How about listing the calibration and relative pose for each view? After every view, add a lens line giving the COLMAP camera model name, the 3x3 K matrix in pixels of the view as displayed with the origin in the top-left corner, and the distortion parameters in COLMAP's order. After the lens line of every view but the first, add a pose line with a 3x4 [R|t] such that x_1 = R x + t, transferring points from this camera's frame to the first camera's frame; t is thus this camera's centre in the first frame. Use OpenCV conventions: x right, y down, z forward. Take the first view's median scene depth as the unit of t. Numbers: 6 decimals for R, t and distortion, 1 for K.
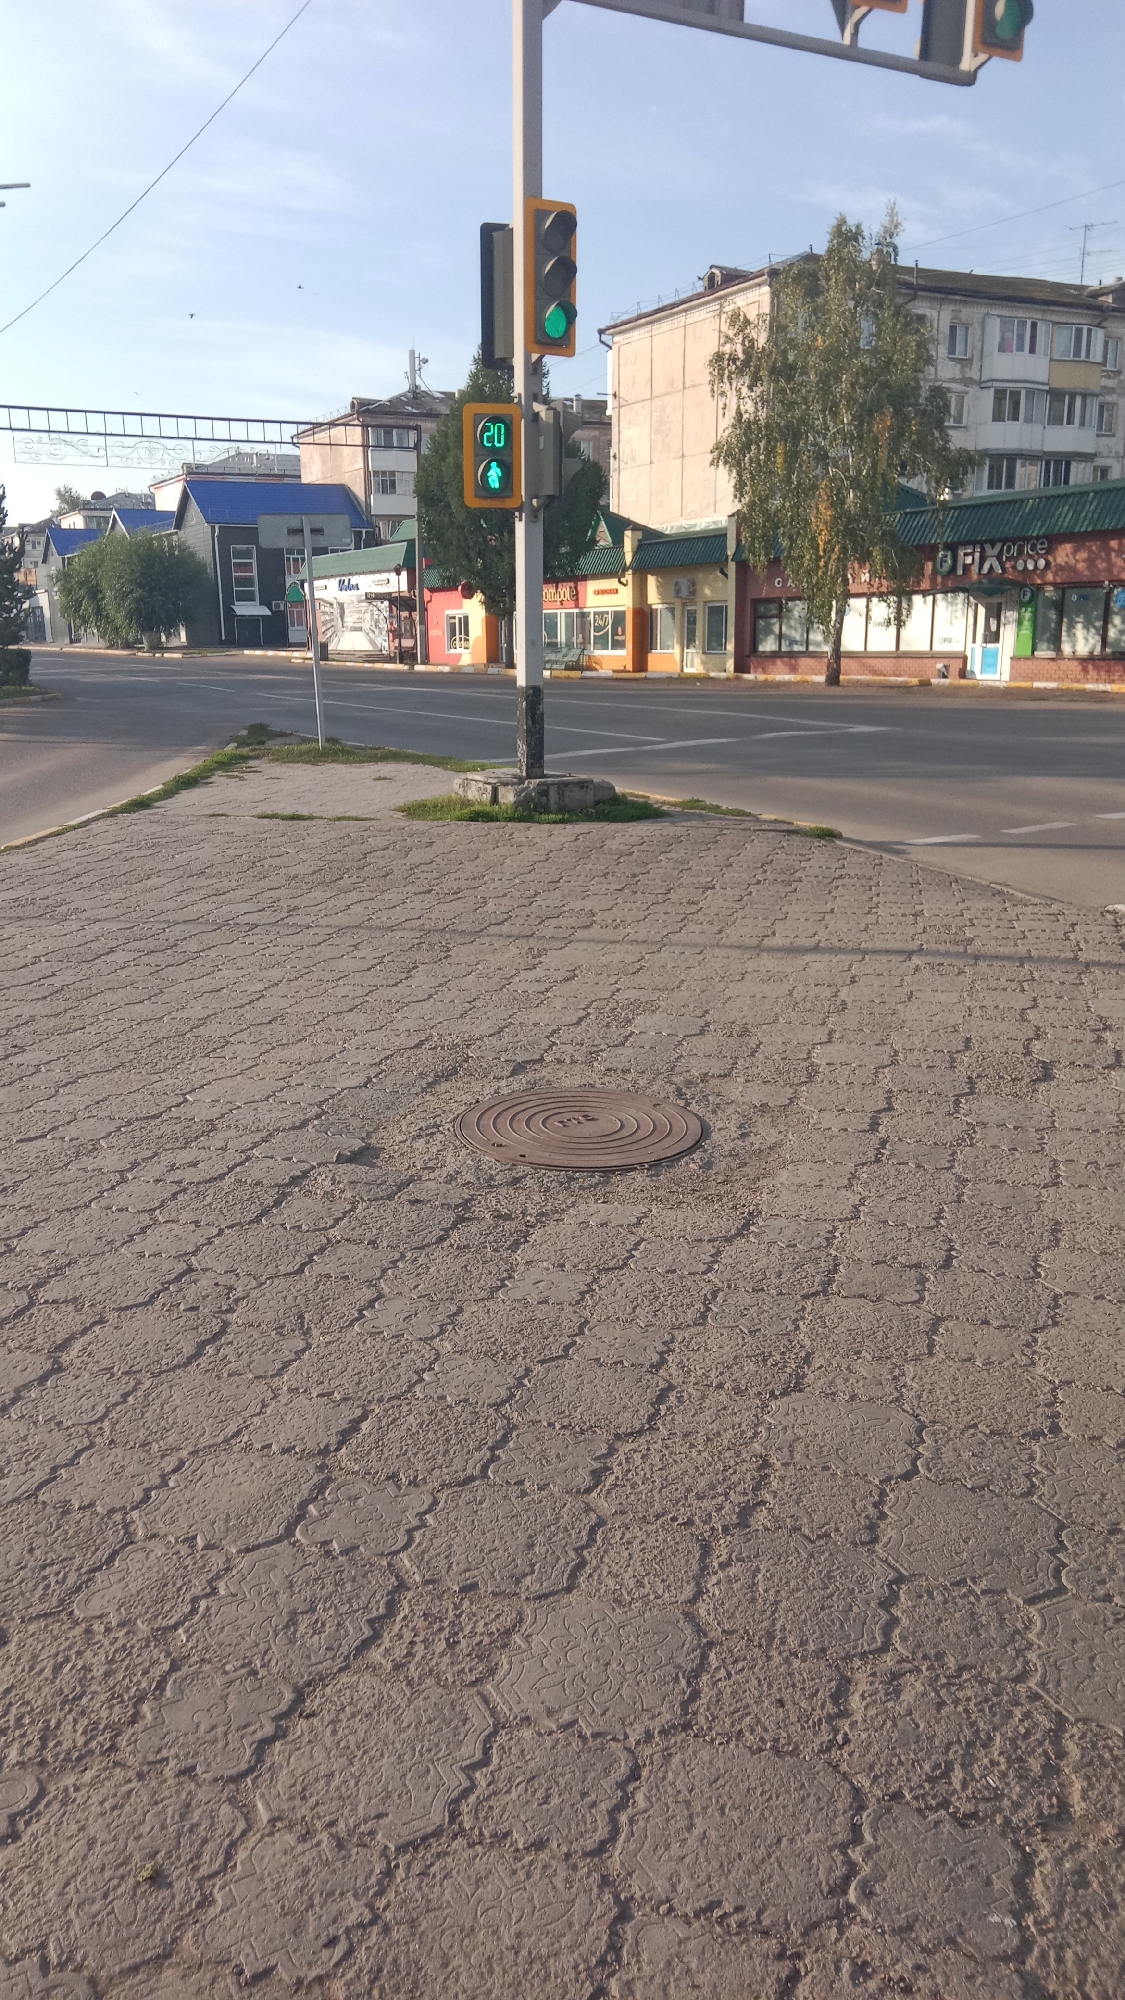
lens RADIAL K [[1469.7, 0, 552.2], [0, 1469.7, 988.2], [0, 0, 1]] dist [0.085228, -0.076889]
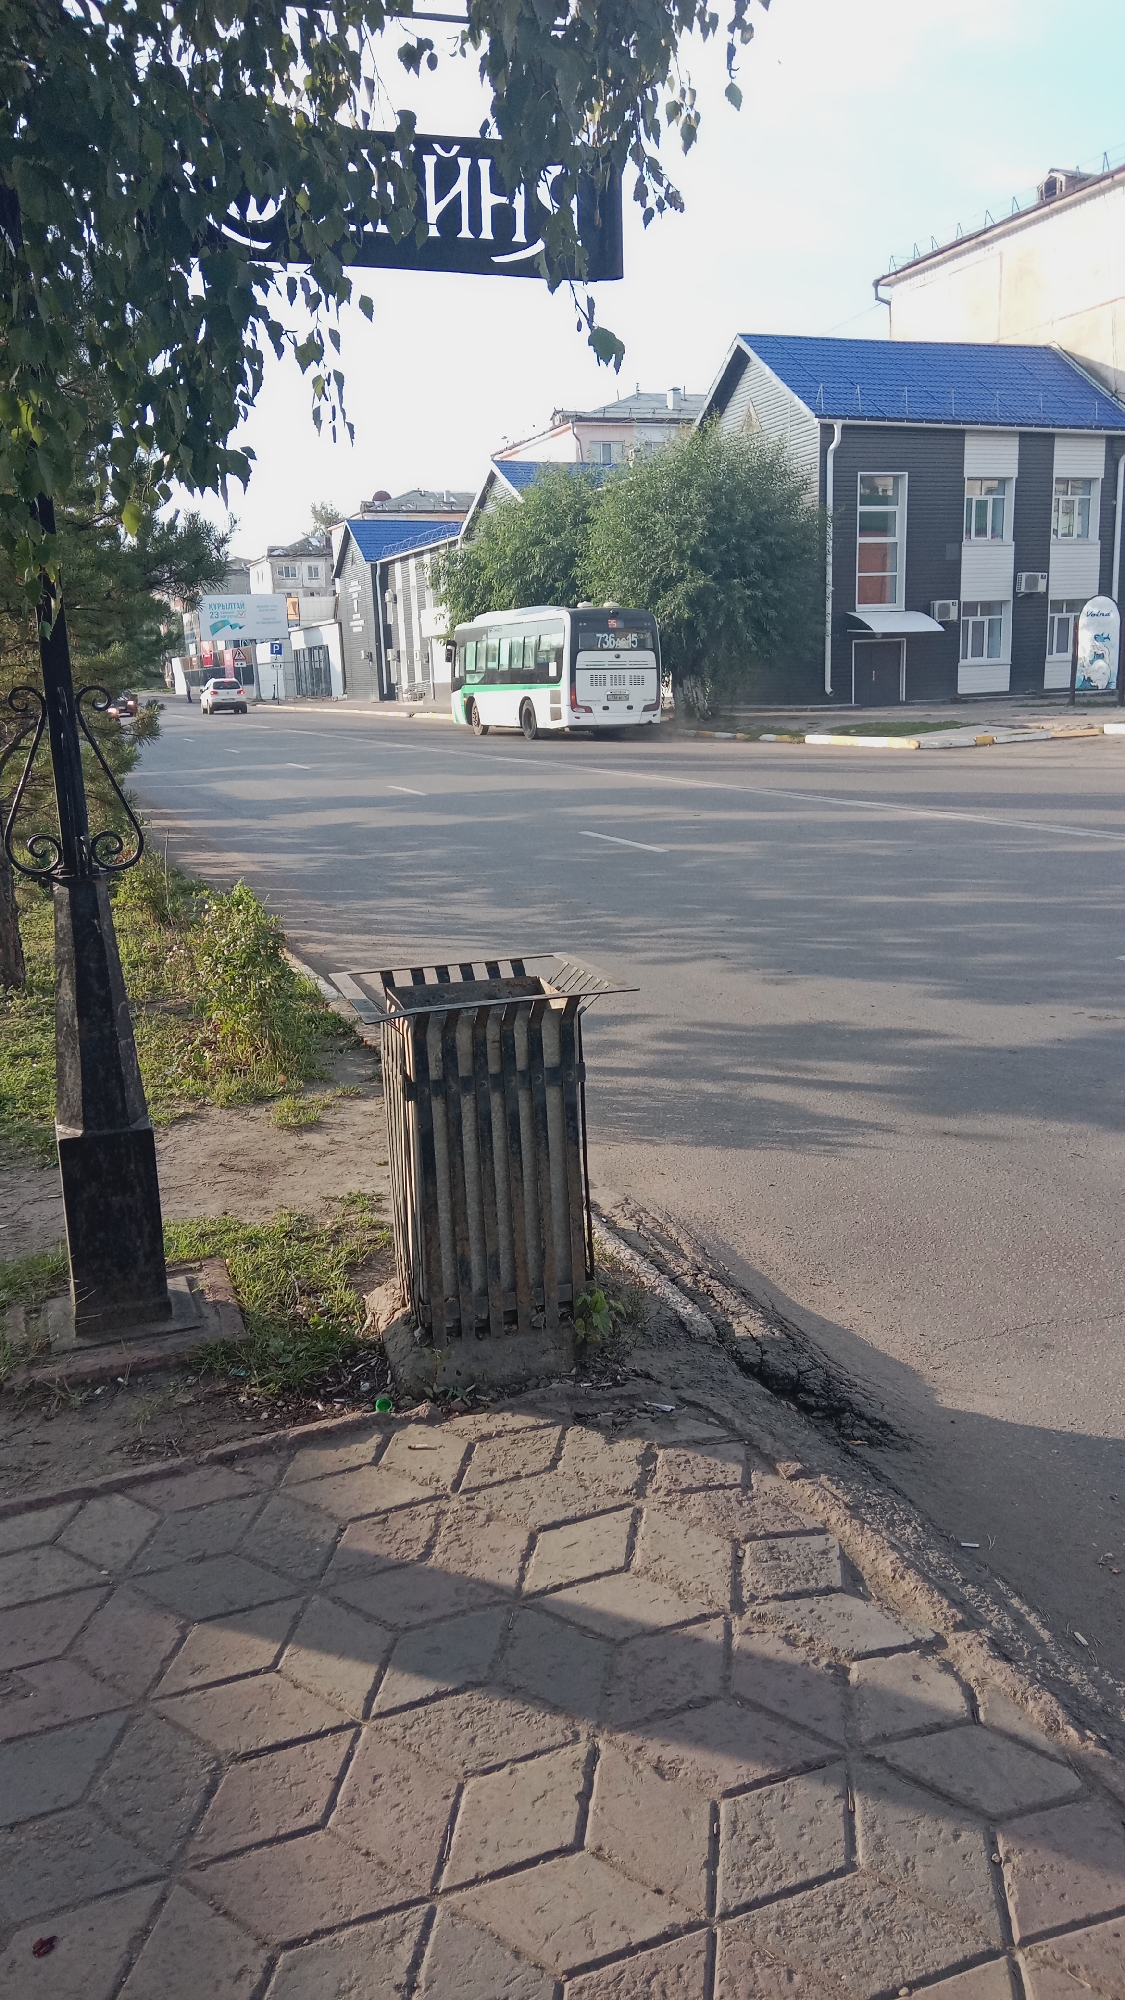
lens RADIAL K [[1469.7, 0, 564.3], [0, 1469.7, 1001.9], [0, 0, 1]] dist [0.085228, -0.076889]
pose [[0.992881, 0.012227, -0.118482, -0.247960], [-0.014333, 0.999754, -0.016933, -0.136663], [0.118246, 0.018510, 0.992812, 0.565235]]
